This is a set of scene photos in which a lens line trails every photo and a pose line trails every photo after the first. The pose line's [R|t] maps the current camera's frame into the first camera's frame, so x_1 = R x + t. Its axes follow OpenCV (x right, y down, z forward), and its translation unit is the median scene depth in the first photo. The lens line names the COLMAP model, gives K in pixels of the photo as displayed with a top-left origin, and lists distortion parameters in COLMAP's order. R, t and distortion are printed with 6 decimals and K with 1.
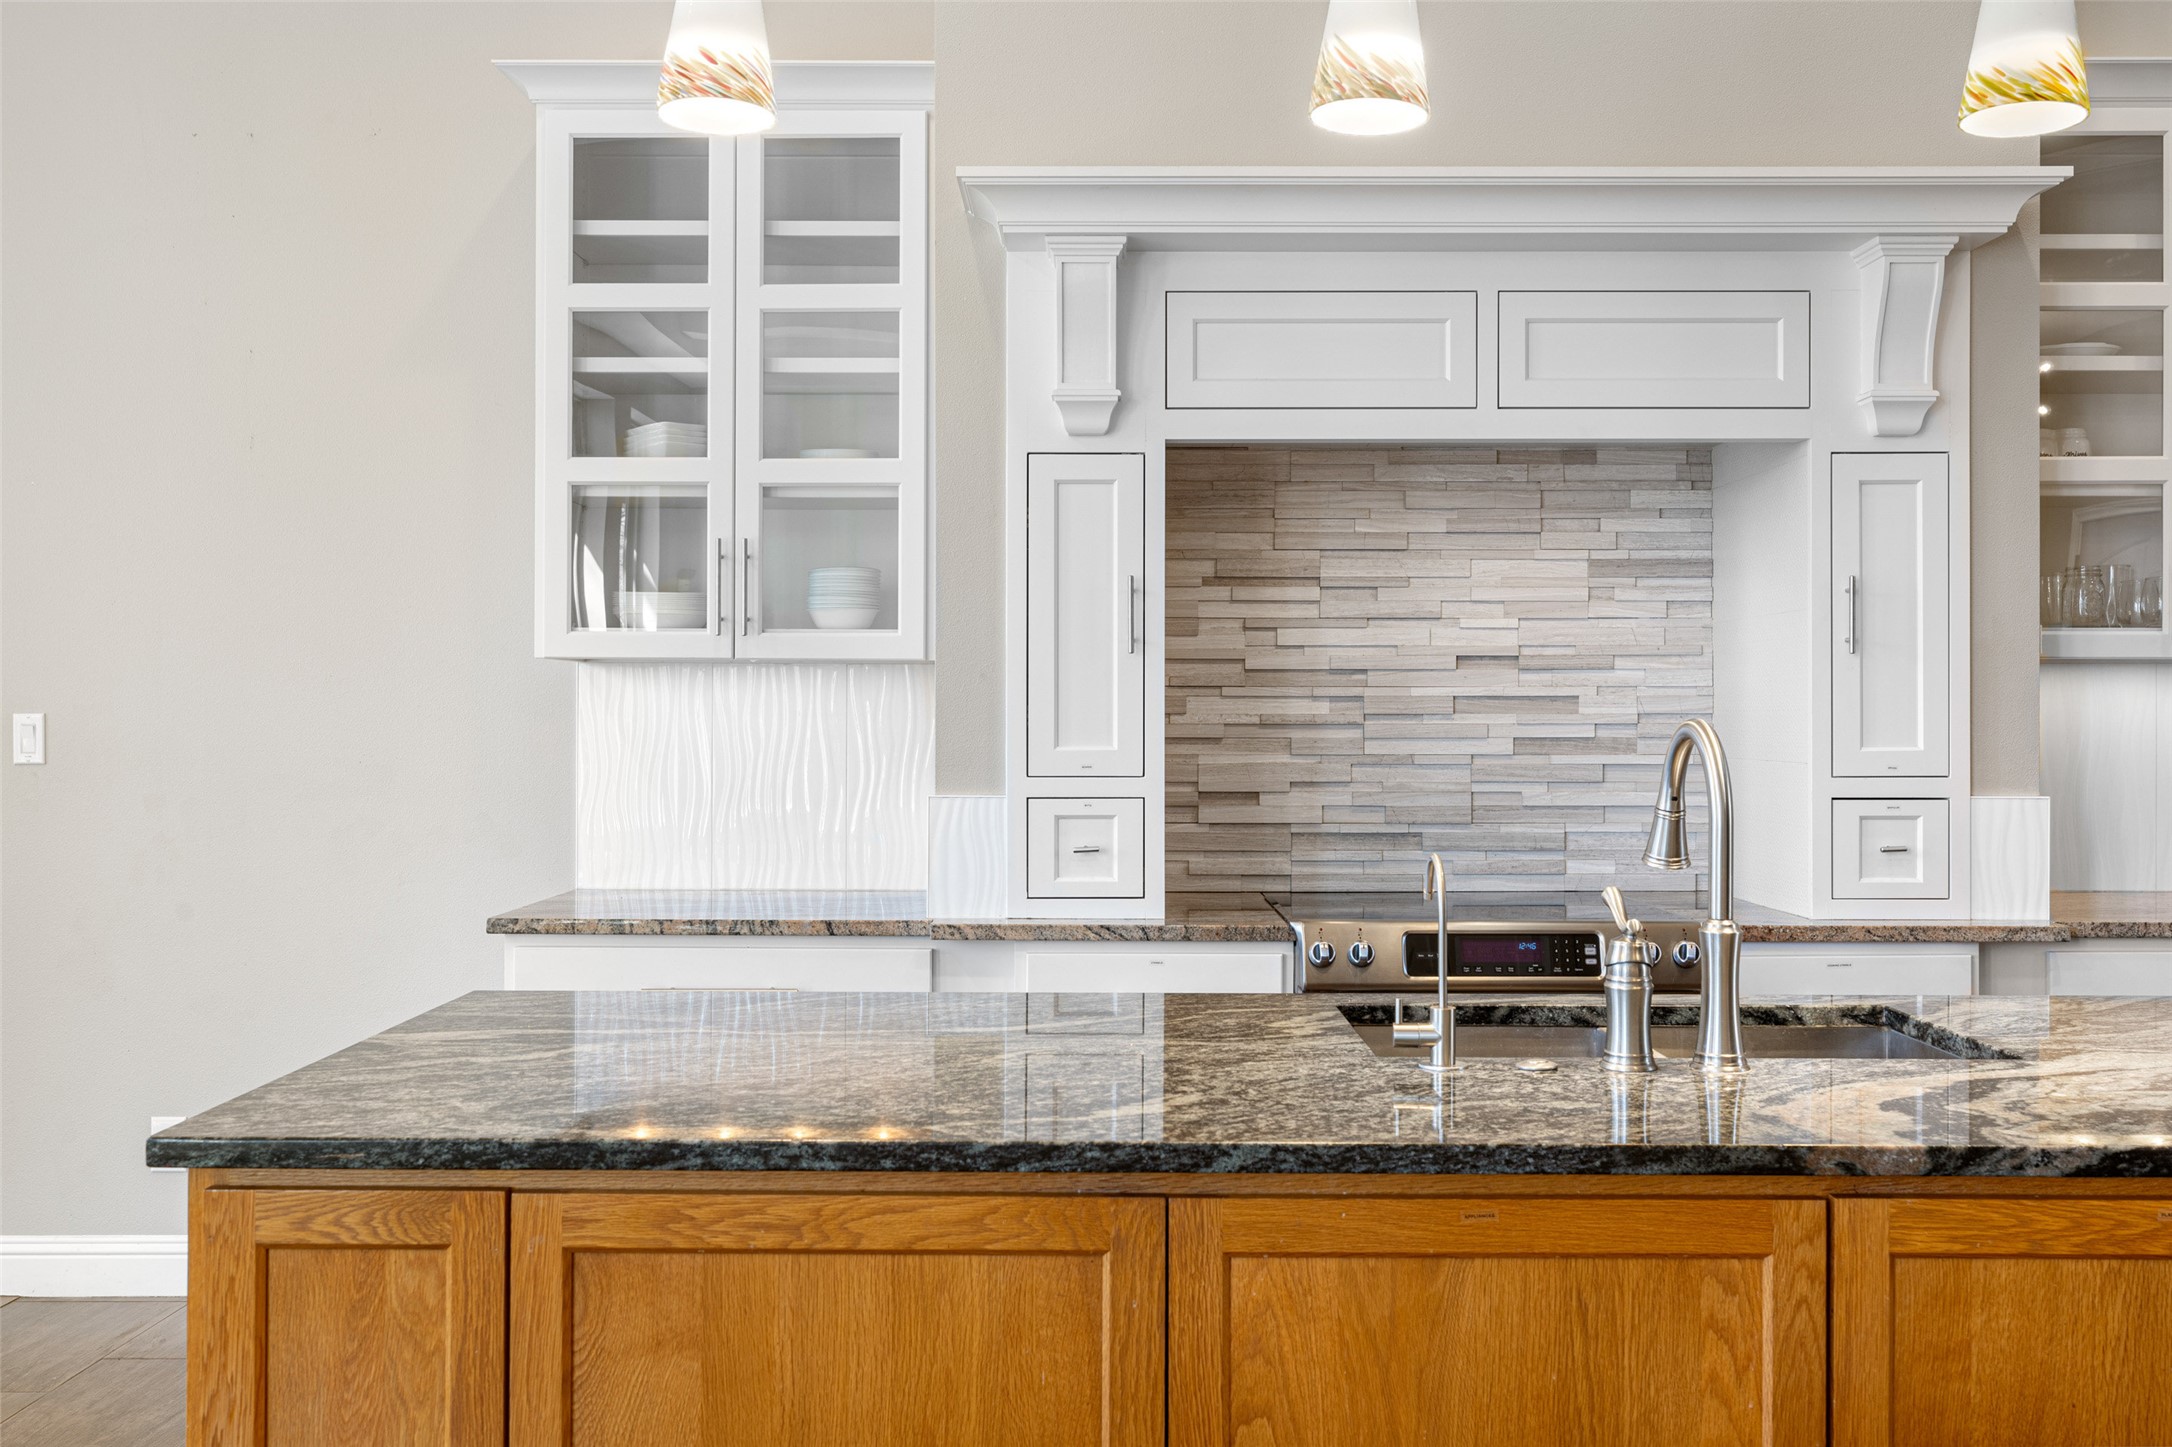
lens RADIAL K [[2110.9, 0, 1086.9], [0, 2110.9, 722.6], [0, 0, 1]] dist [0.000302, 0.000000]
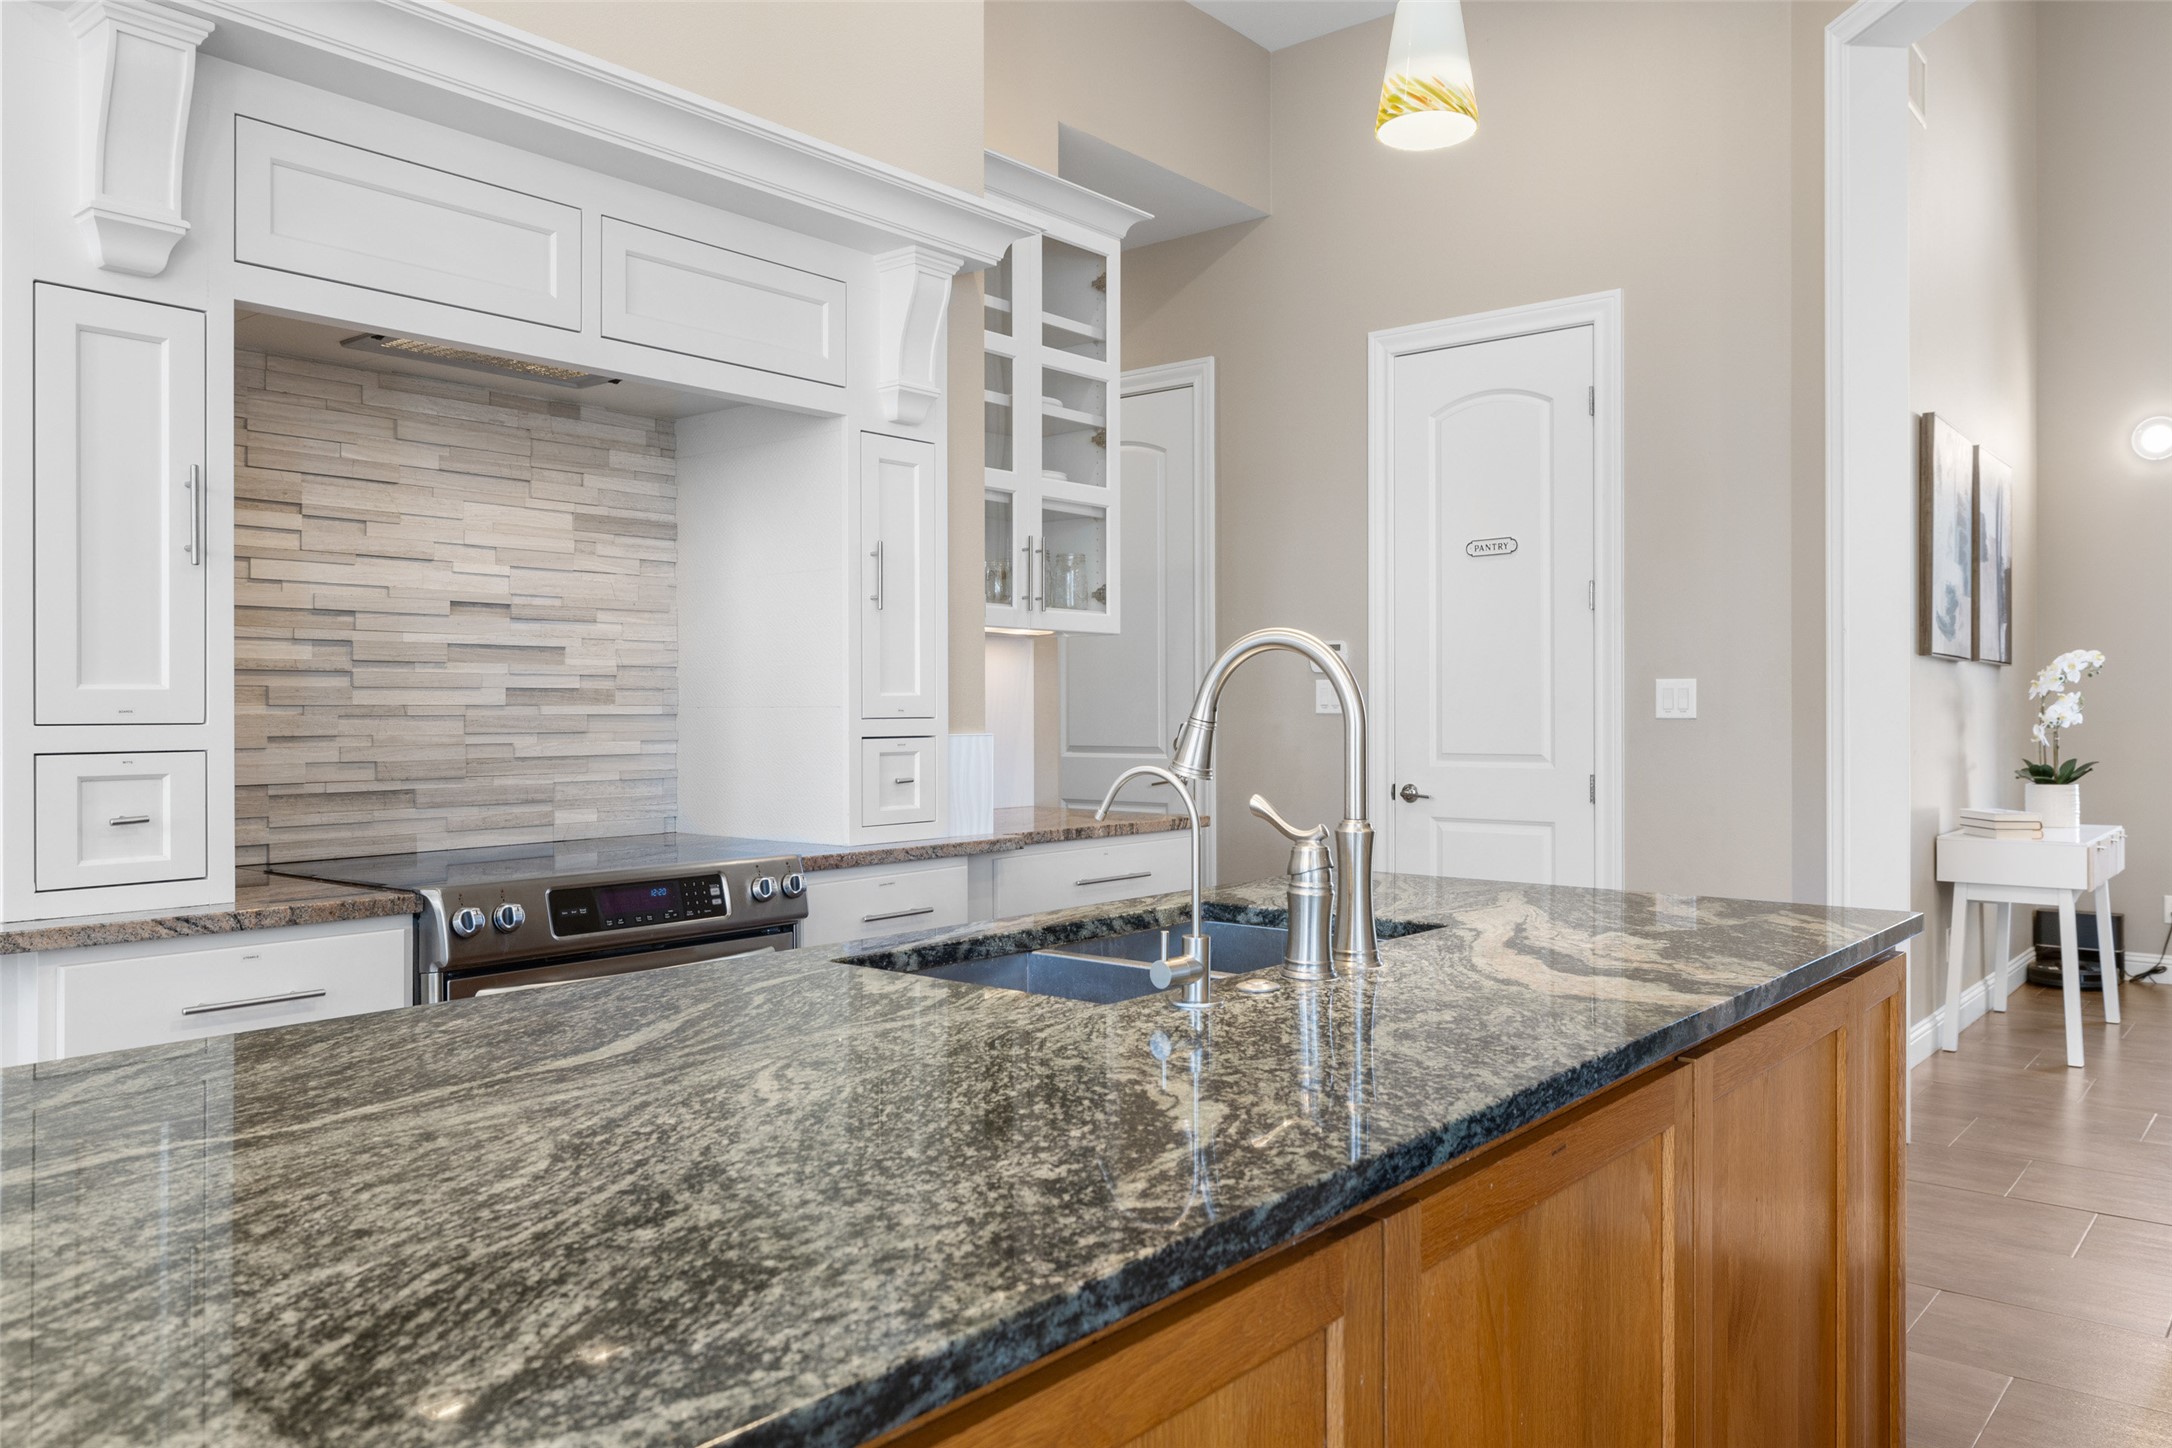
lens RADIAL K [[1579.8, 0, 1086.5], [0, 1579.8, 713.7], [0, 0, 1]] dist [-0.001013, -0.001435]
pose [[0.616807, -0.002690, 0.787110, -0.207495], [0.008065, 0.999963, -0.002902, 0.023344], [-0.787073, 0.008138, 0.616806, 0.338774]]
